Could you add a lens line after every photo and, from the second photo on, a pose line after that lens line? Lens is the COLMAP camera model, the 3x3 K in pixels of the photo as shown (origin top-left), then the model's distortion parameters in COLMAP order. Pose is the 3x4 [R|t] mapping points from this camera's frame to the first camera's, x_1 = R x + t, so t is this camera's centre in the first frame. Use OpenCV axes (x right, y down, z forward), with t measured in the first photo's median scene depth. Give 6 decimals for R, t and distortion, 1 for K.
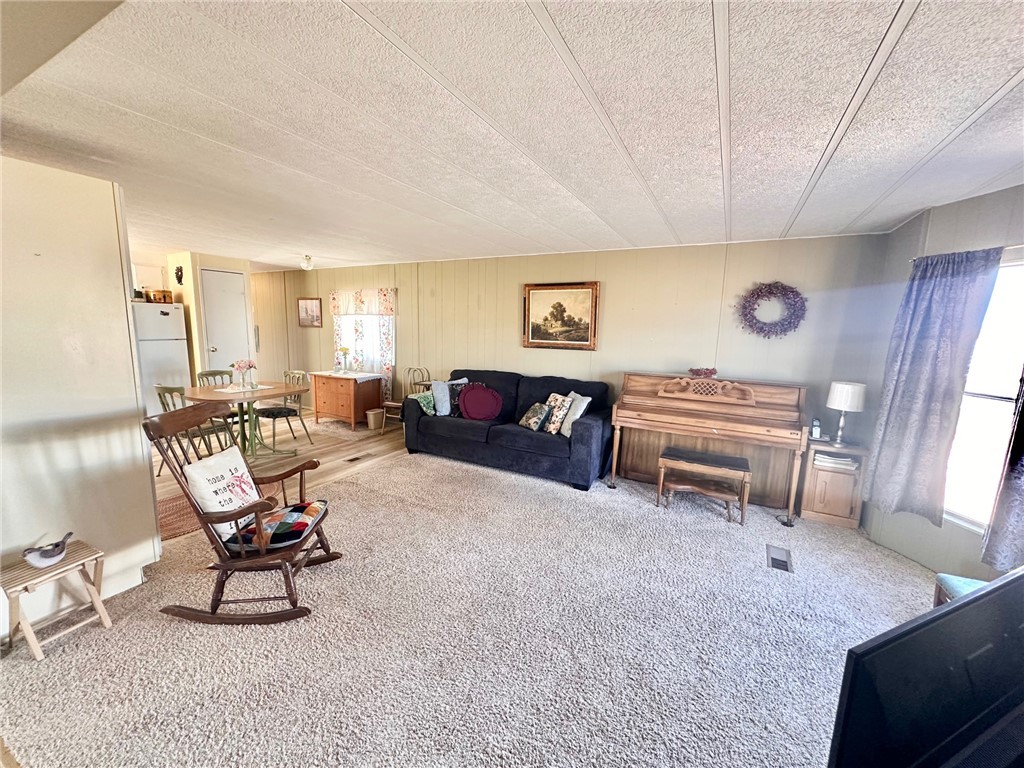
lens RADIAL K [[409.1, 0, 512.0], [0, 409.1, 384.0], [0, 0, 1]] dist [-0.000890, -0.000126]
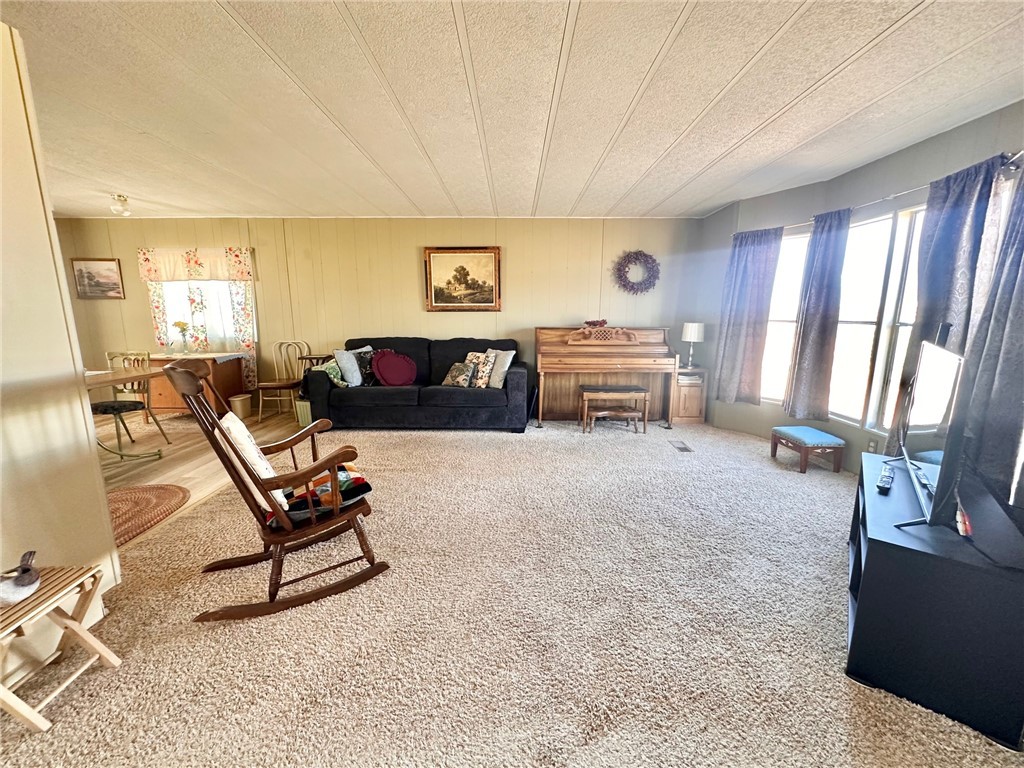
lens RADIAL K [[409.1, 0, 512.0], [0, 409.1, 384.0], [0, 0, 1]] dist [-0.000890, -0.000126]
pose [[0.884440, -0.103725, 0.454981, -0.311267], [0.087271, 0.994548, 0.057086, 0.056459], [-0.458421, -0.010782, 0.888670, 0.018680]]
